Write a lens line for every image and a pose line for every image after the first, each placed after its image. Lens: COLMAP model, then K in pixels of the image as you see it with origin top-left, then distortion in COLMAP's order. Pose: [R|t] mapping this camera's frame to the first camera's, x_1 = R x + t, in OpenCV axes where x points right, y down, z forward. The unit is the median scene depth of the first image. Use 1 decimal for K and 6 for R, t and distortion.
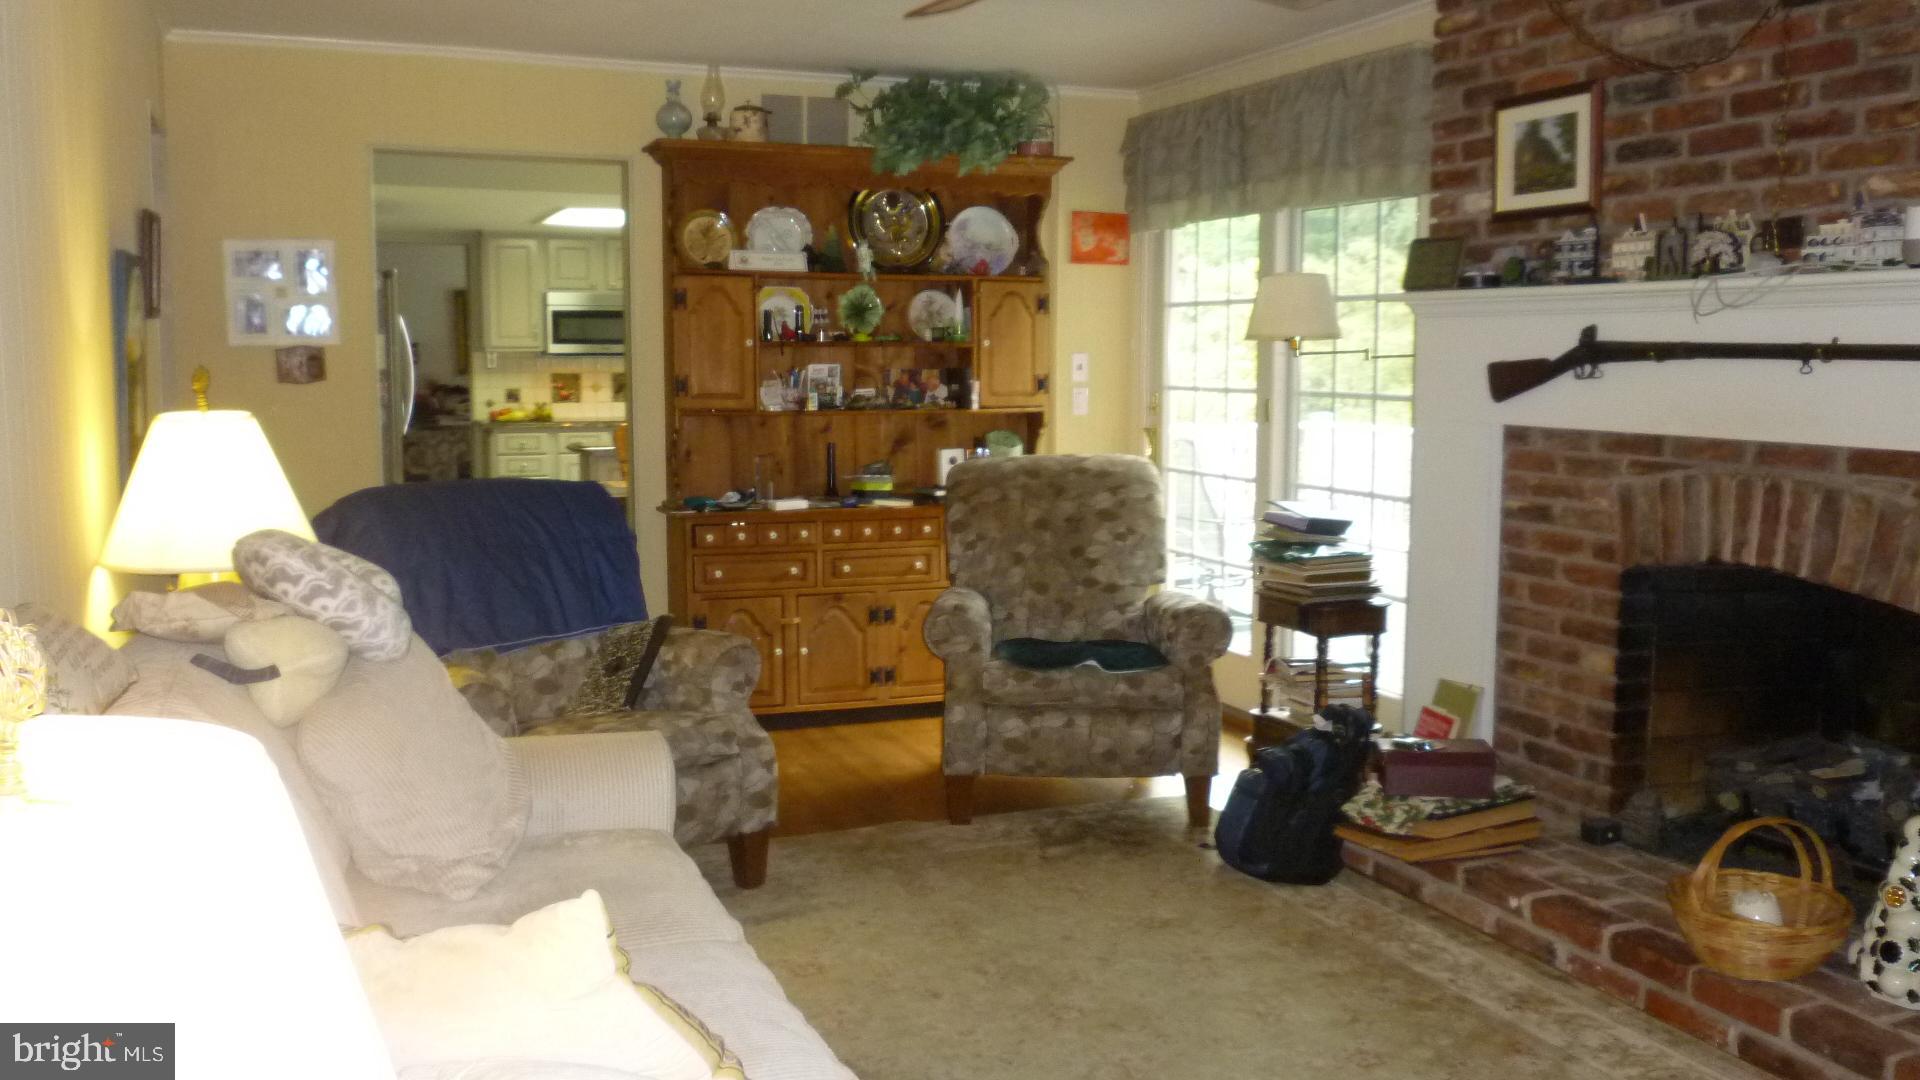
lens RADIAL K [[1697.7, 0, 961.0], [0, 1697.7, 539.6], [0, 0, 1]] dist [-0.041600, 0.023072]
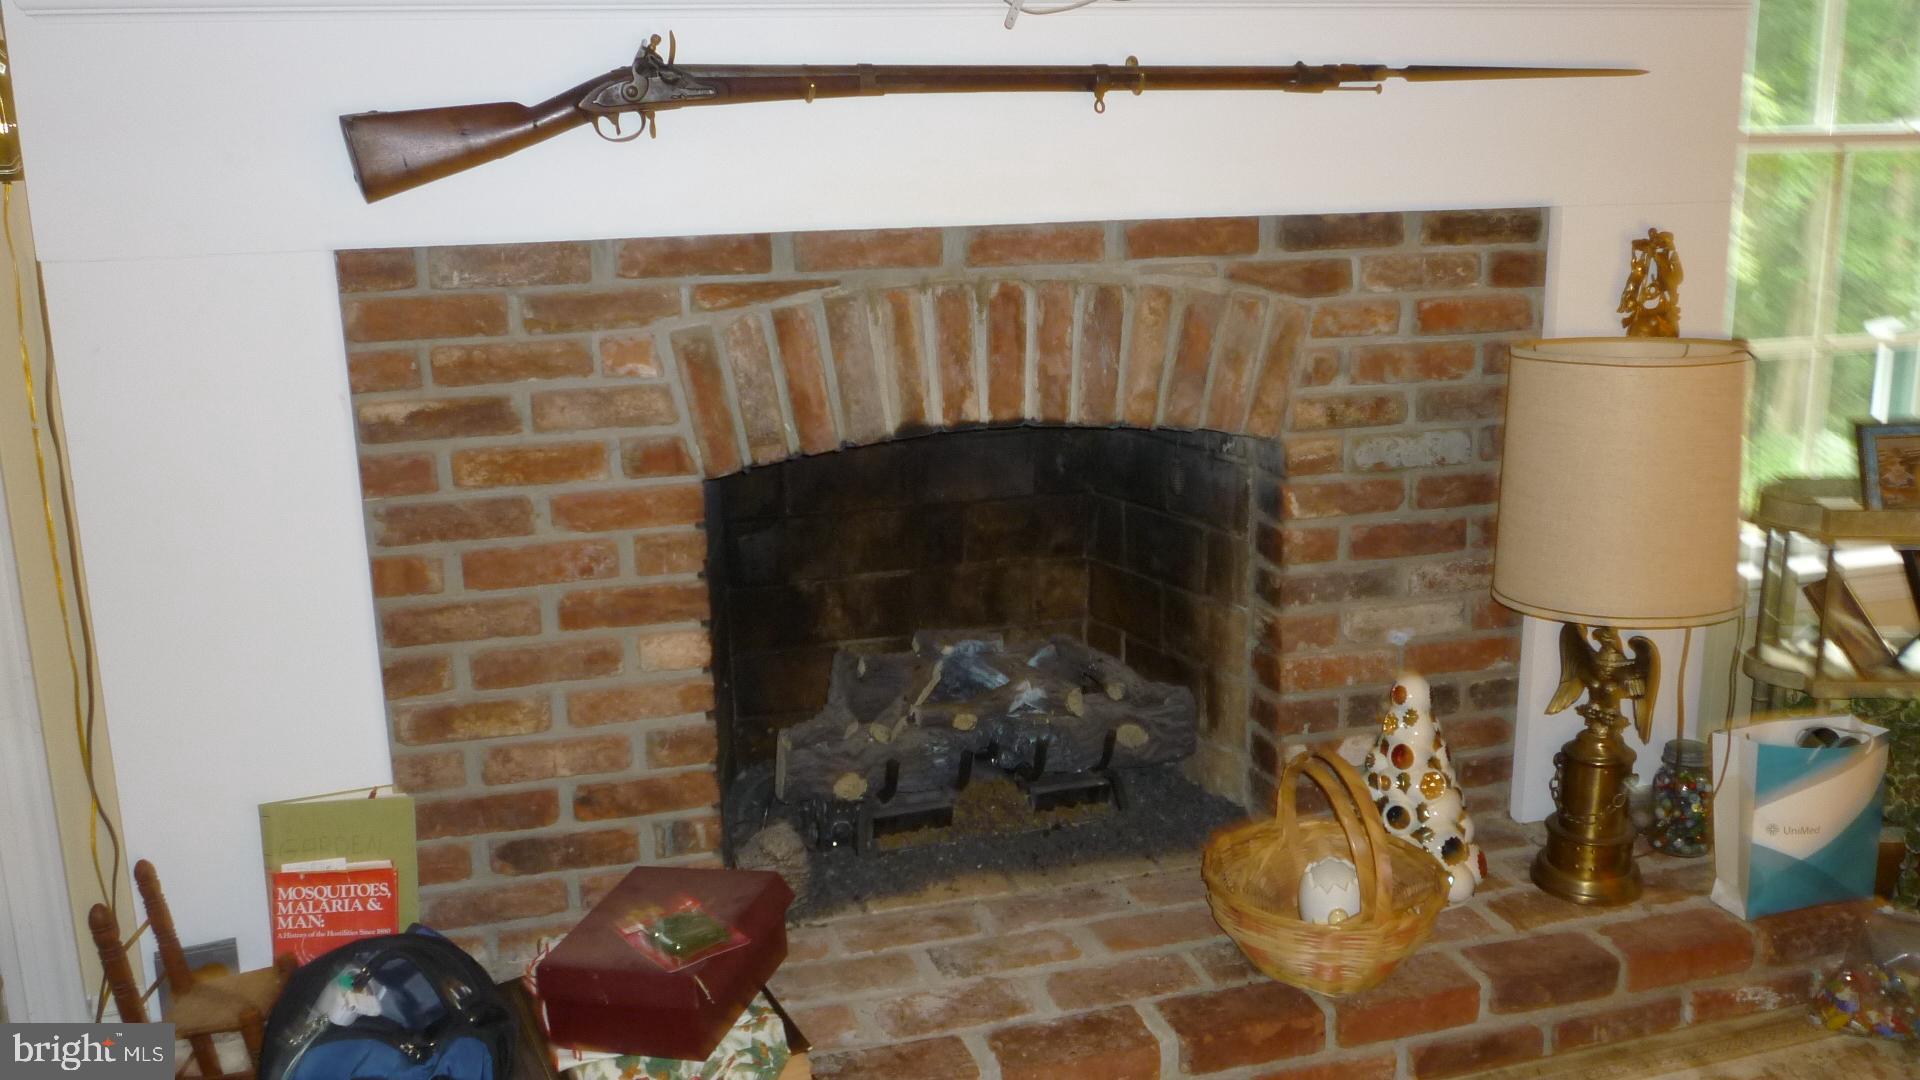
lens RADIAL K [[1697.7, 0, 960.4], [0, 1697.7, 532.1], [0, 0, 1]] dist [-0.041600, 0.023072]
pose [[0.101590, -0.237559, 0.966046, -0.157425], [0.130230, 0.965889, 0.223825, -0.084461], [-0.986265, 0.103070, 0.129062, 0.871813]]
